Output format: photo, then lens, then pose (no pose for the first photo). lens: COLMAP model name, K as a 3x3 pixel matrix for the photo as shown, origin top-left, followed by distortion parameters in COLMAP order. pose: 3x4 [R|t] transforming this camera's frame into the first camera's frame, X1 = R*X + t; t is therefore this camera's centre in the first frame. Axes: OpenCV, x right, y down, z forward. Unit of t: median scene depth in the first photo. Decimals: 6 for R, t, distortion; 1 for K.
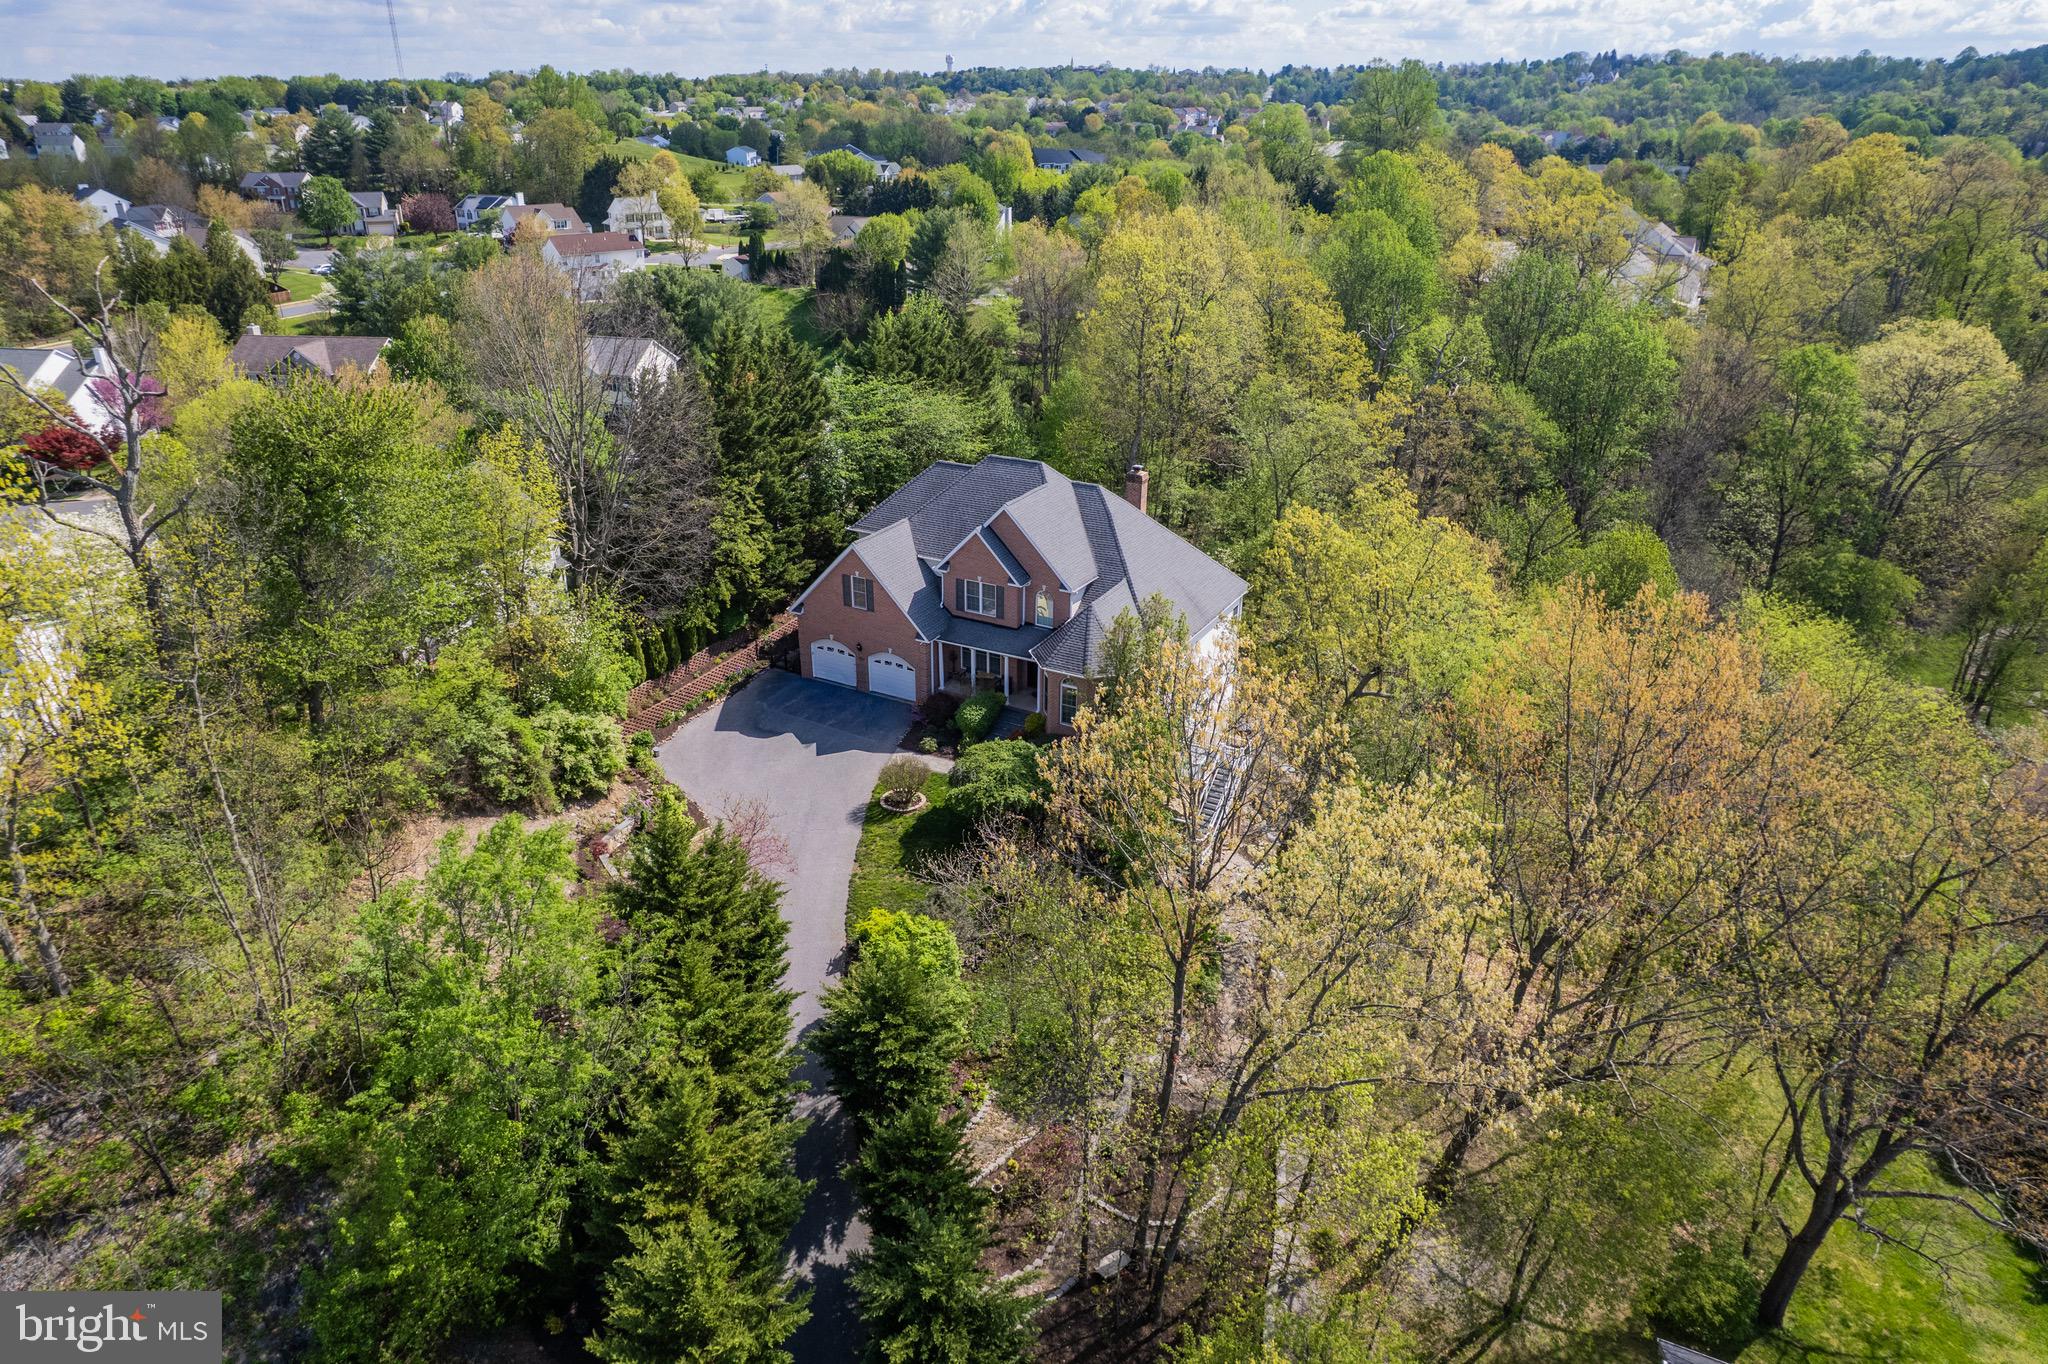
lens RADIAL K [[1316.7, 0, 998.2], [0, 1316.7, 642.8], [0, 0, 1]] dist [-0.071650, 0.049166]
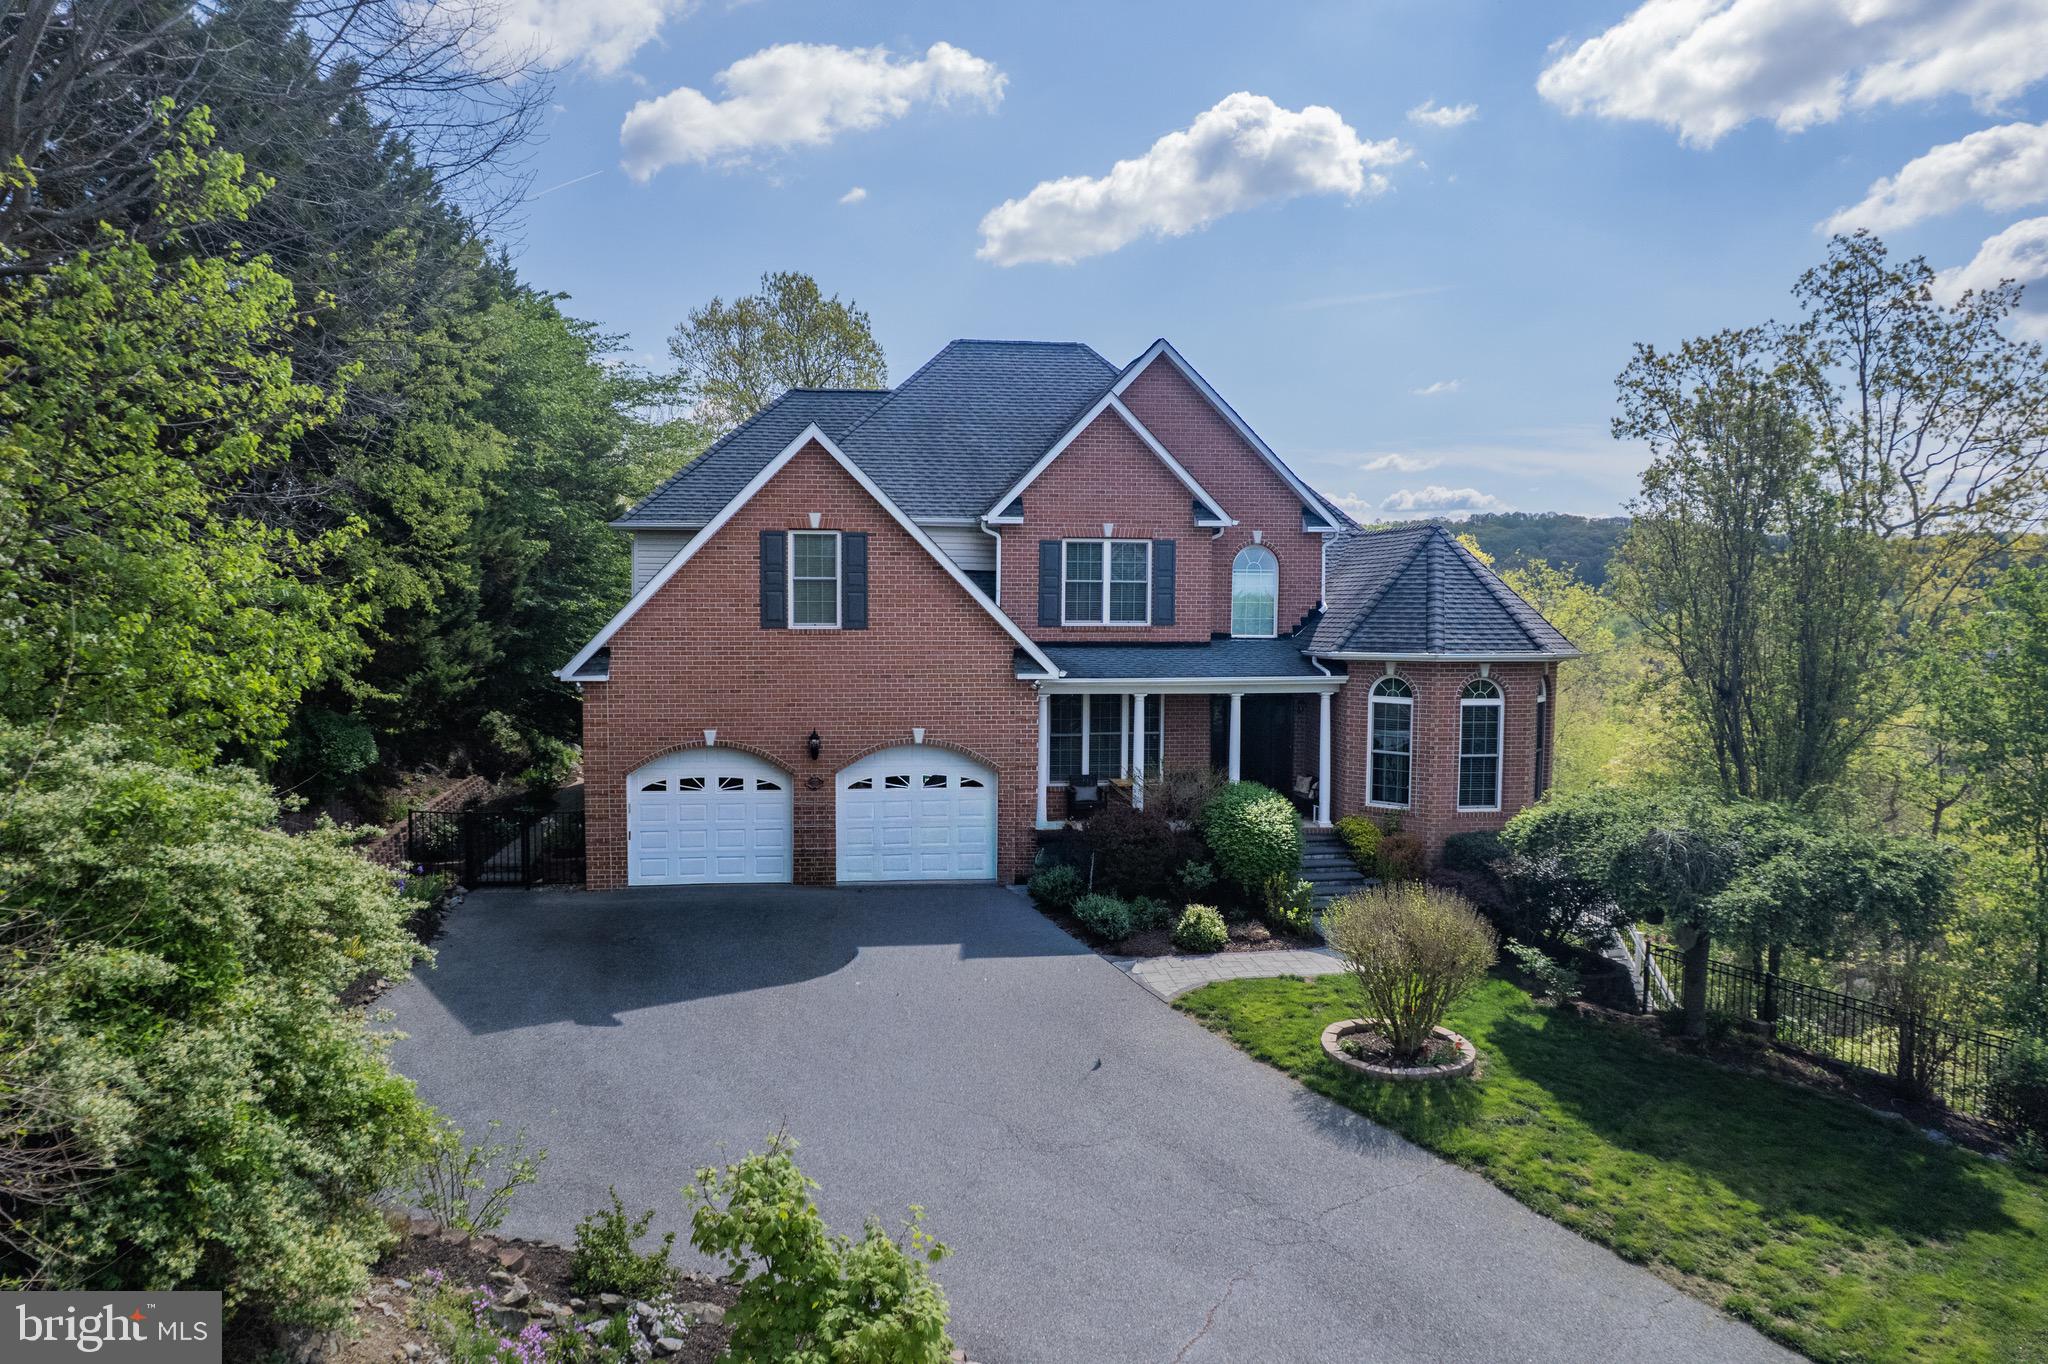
lens RADIAL K [[1316.7, 0, 998.2], [0, 1316.7, 642.8], [0, 0, 1]] dist [-0.071650, 0.049166]
pose [[0.802607, -0.019635, 0.596185, -0.280681], [0.229363, 0.932779, -0.278057, 0.087608], [-0.550649, 0.359913, 0.753159, 0.729170]]
